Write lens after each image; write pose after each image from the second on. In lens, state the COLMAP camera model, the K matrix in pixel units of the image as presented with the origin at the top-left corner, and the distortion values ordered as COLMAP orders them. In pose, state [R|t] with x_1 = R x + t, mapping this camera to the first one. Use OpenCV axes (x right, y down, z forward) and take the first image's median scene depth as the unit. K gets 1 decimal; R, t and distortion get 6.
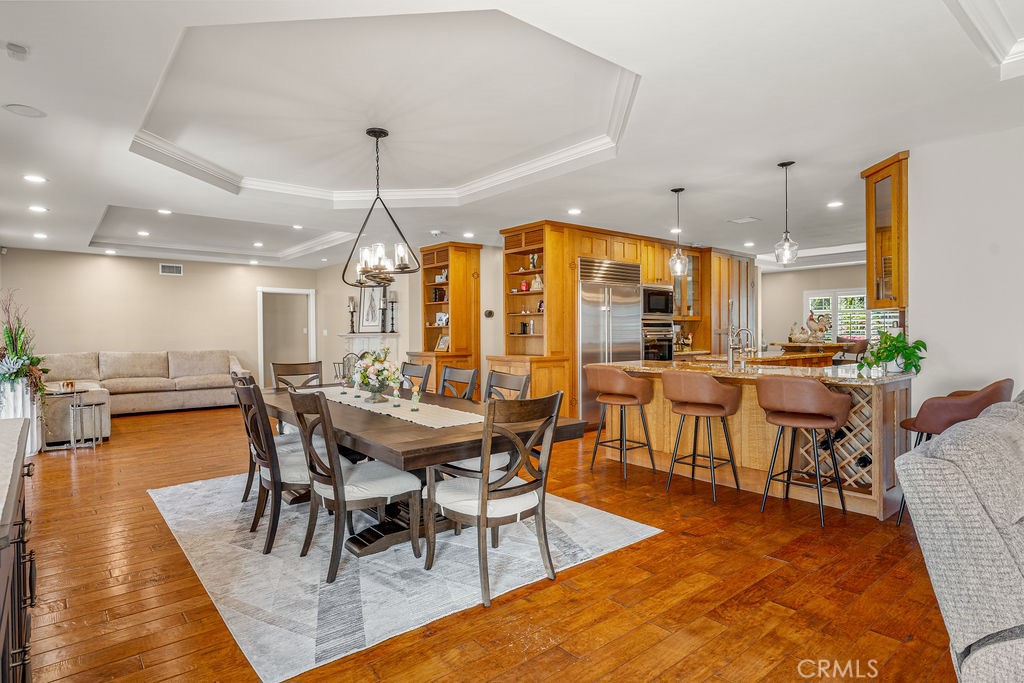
lens RADIAL K [[547.9, 0, 516.5], [0, 547.9, 342.2], [0, 0, 1]] dist [-0.010829, -0.002269]
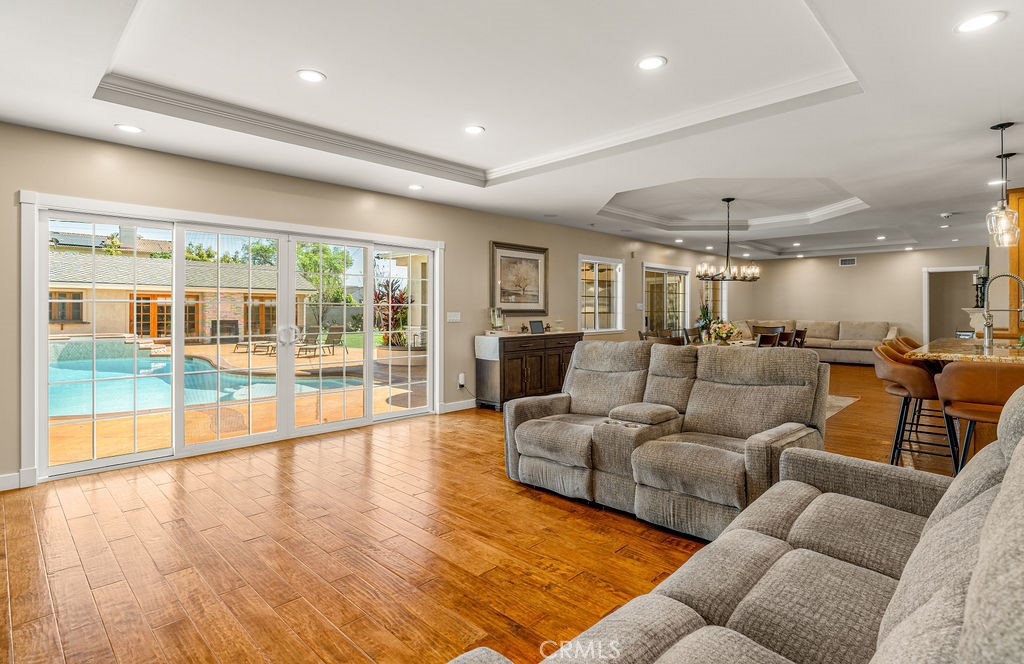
lens RADIAL K [[513.1, 0, 522.8], [0, 513.1, 311.4], [0, 0, 1]] dist [0.002879, 0.002412]
pose [[0.117048, 0.006651, -0.993104, 0.625932], [-0.015995, 0.999860, 0.004811, -0.002036], [0.992997, 0.015322, 0.117138, 0.048481]]
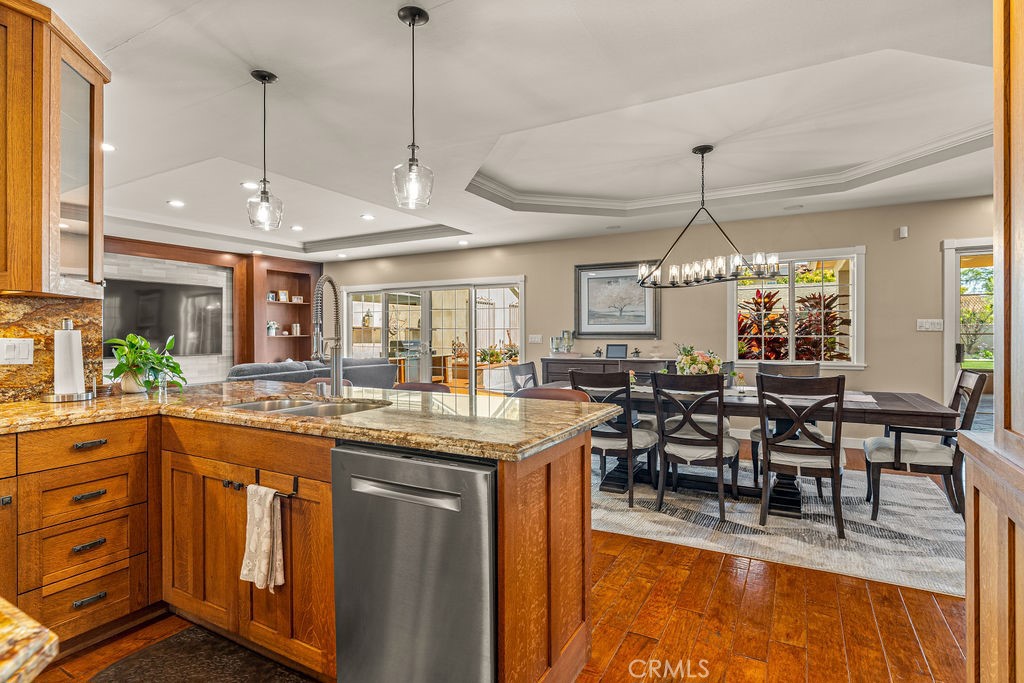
lens RADIAL K [[521.9, 0, 502.3], [0, 521.9, 331.9], [0, 0, 1]] dist [-0.003461, -0.000093]
pose [[-0.938195, 0.009559, -0.345975, 0.221842], [0.003562, 0.999832, 0.017965, -0.016418], [0.346089, 0.015622, -0.938072, 0.840105]]
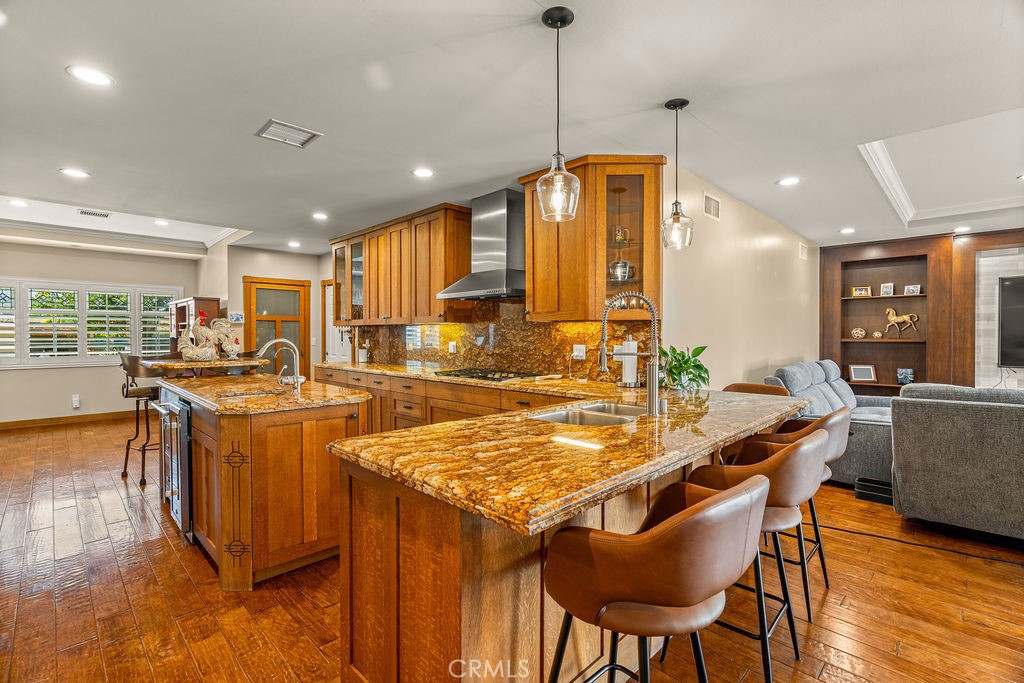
lens RADIAL K [[464.4, 0, 514.8], [0, 464.4, 339.4], [0, 0, 1]] dist [-0.007309, 0.001398]
pose [[-0.093731, -0.007194, 0.995572, -0.036653], [0.017299, 0.999811, 0.008854, -0.019627], [-0.995447, 0.018052, -0.093588, 0.627352]]
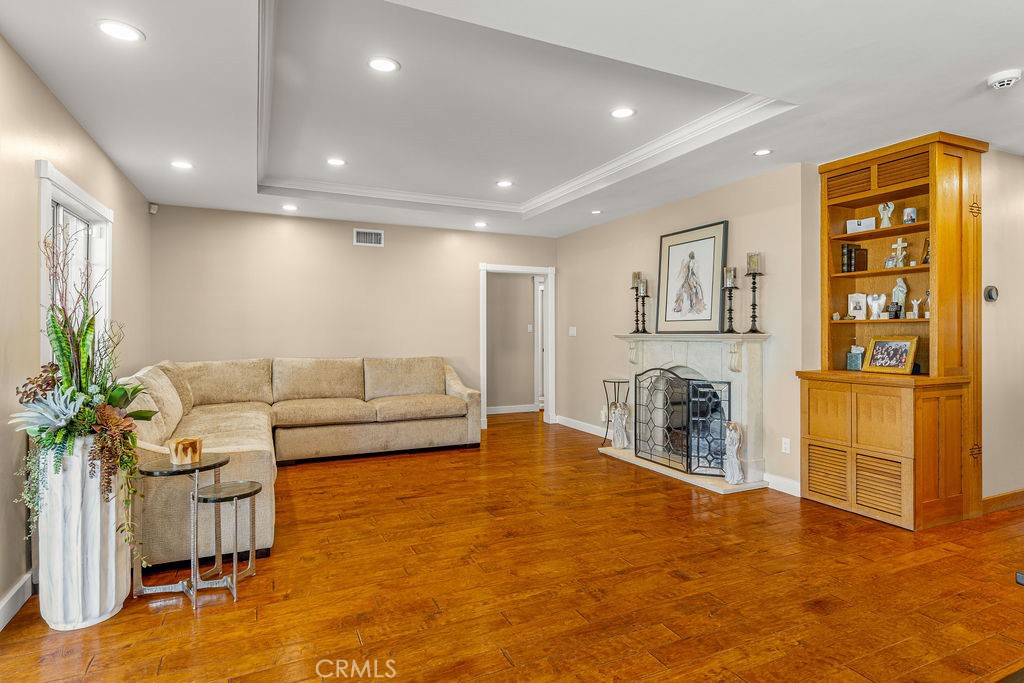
lens RADIAL K [[547.9, 0, 517.7], [0, 547.9, 333.0], [0, 0, 1]] dist [-0.010829, -0.002269]
pose [[0.965201, 0.006396, -0.261430, -0.312296], [-0.009863, 0.999880, -0.011952, -0.008825], [0.261322, 0.014115, 0.965149, 0.444614]]
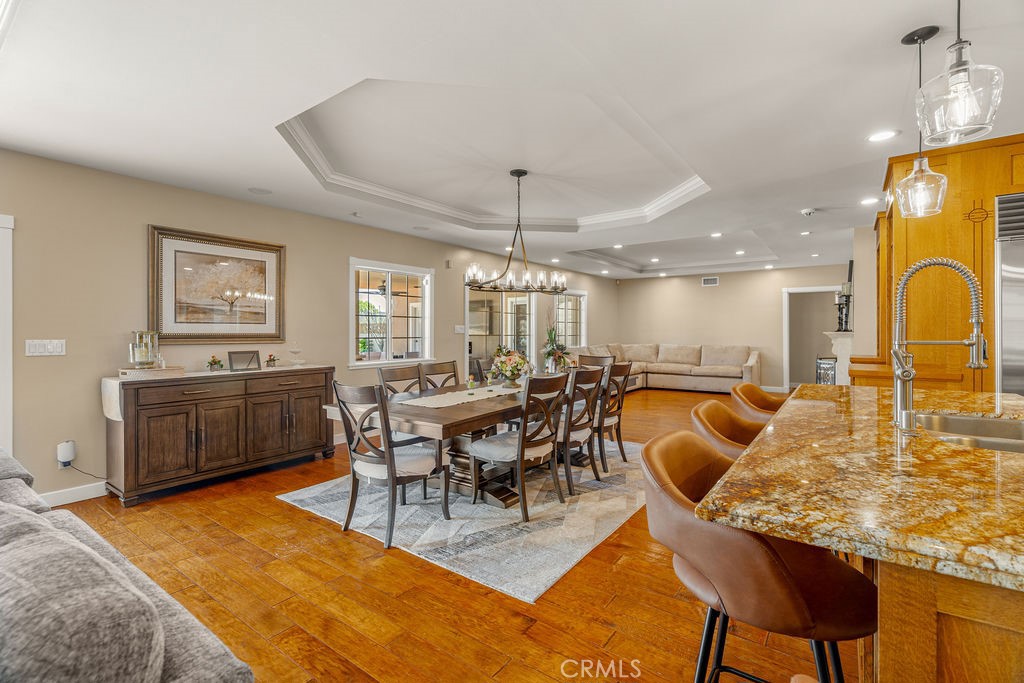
lens RADIAL K [[464.4, 0, 512.7], [0, 464.4, 332.4], [0, 0, 1]] dist [-0.007309, 0.001398]
pose [[0.242945, 0.005938, -0.970022, 0.349801], [-0.016530, 0.999861, 0.001980, -0.009276], [0.969899, 0.015553, 0.243010, 0.329122]]
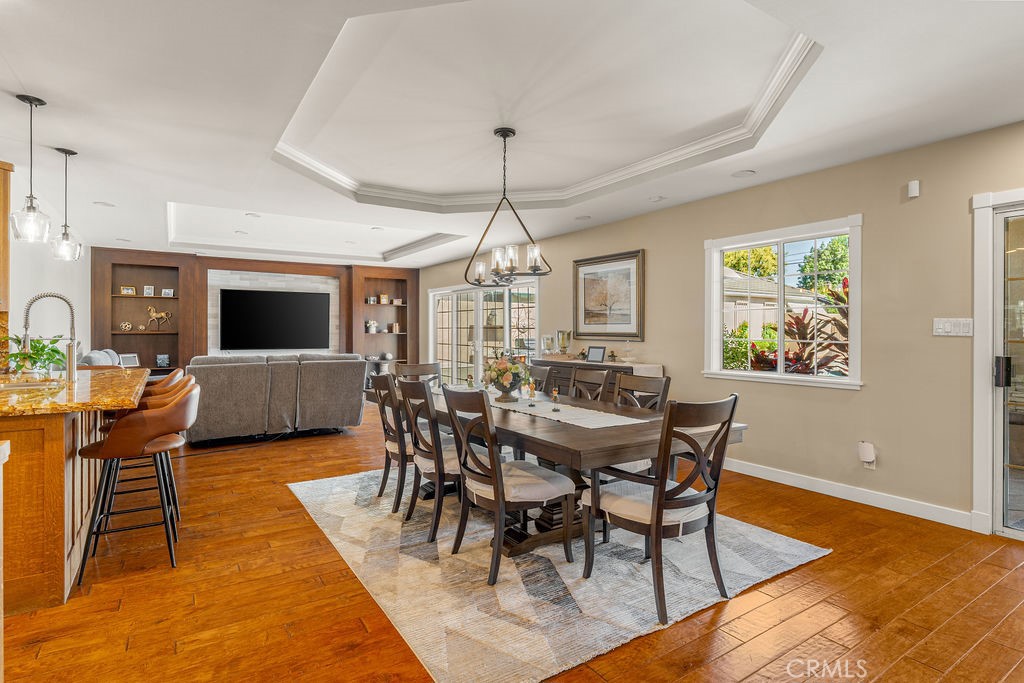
lens RADIAL K [[521.9, 0, 501.8], [0, 521.9, 328.7], [0, 0, 1]] dist [-0.003461, -0.000093]
pose [[-0.991204, 0.005199, 0.132238, -0.174192], [0.007410, 0.999841, 0.016232, -0.019732], [-0.132133, 0.017069, -0.991085, 0.882807]]
